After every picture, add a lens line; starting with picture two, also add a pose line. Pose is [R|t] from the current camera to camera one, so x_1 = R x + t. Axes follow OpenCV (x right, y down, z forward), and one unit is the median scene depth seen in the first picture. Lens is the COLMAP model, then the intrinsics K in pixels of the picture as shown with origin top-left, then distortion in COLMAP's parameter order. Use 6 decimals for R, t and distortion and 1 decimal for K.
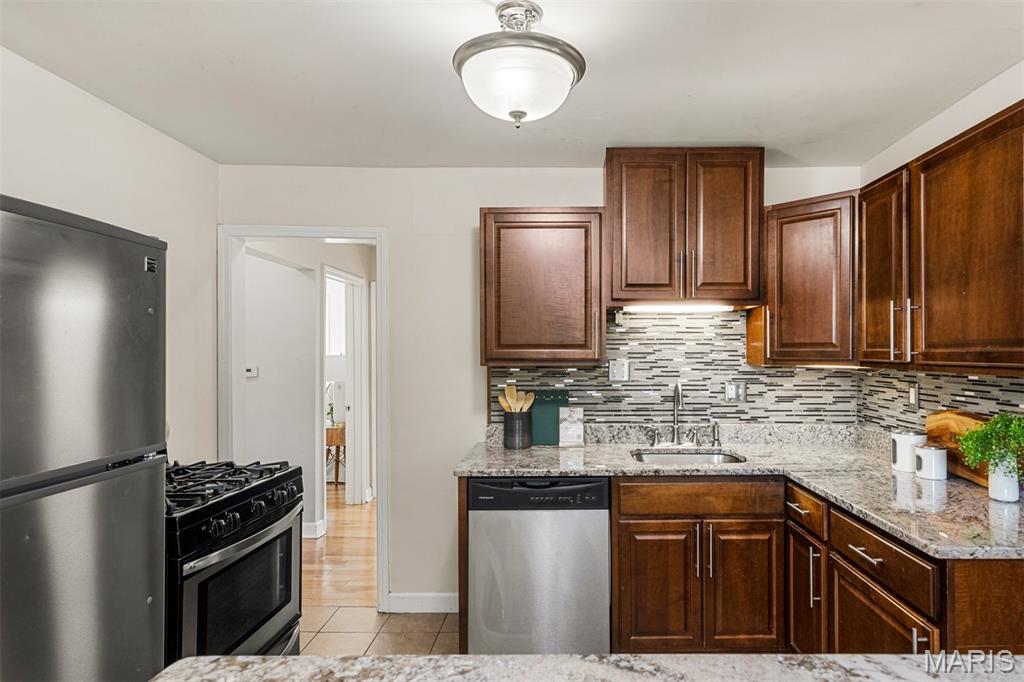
lens RADIAL K [[567.3, 0, 564.1], [0, 567.3, 350.0], [0, 0, 1]] dist [0.000157, 0.000615]
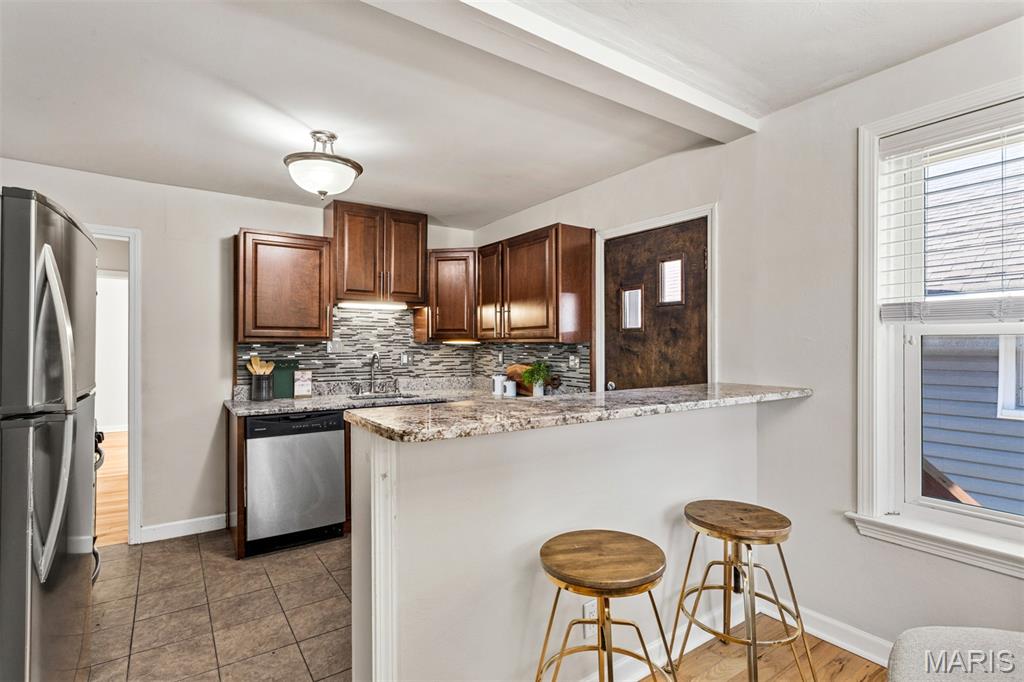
lens RADIAL K [[497.5, 0, 502.9], [0, 497.5, 344.8], [0, 0, 1]] dist [-0.001471, 0.000039]
pose [[0.826947, 0.002478, 0.562274, -0.283681], [-0.003043, 0.999995, 0.000069, 0.032639], [-0.562271, -0.001769, 0.826951, -0.346641]]
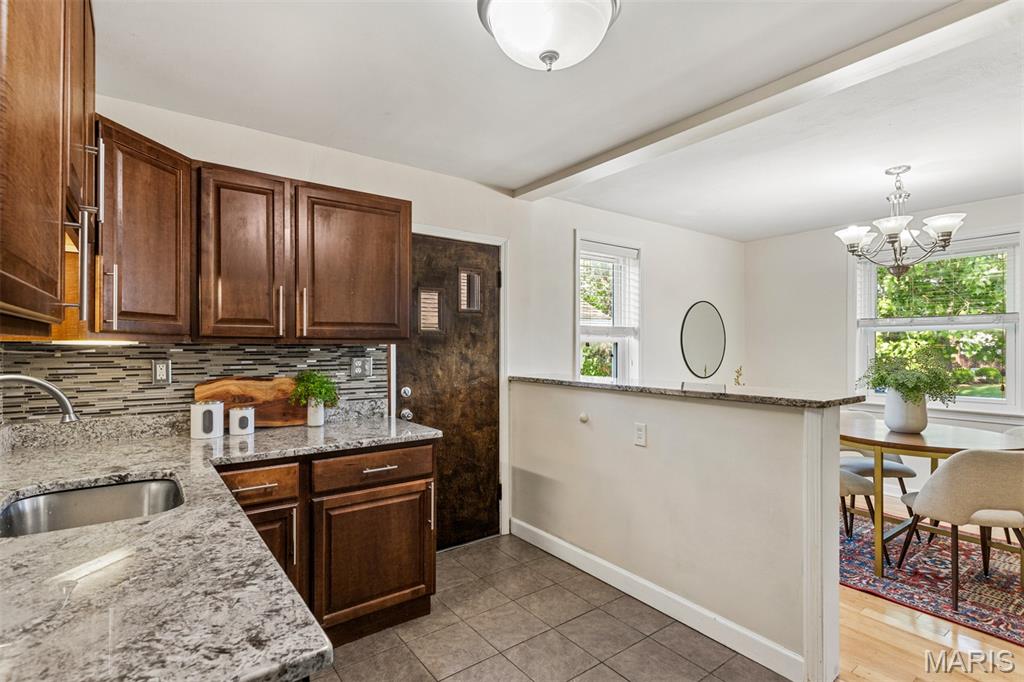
lens RADIAL K [[491.5, 0, 512.0], [0, 491.5, 341.0], [0, 0, 1]] dist [-0.001068, 0.000454]
pose [[-0.598992, 0.006980, 0.800724, -0.402661], [-0.001889, 0.999947, -0.010129, 0.029189], [-0.800753, -0.007580, -0.598947, 0.891077]]
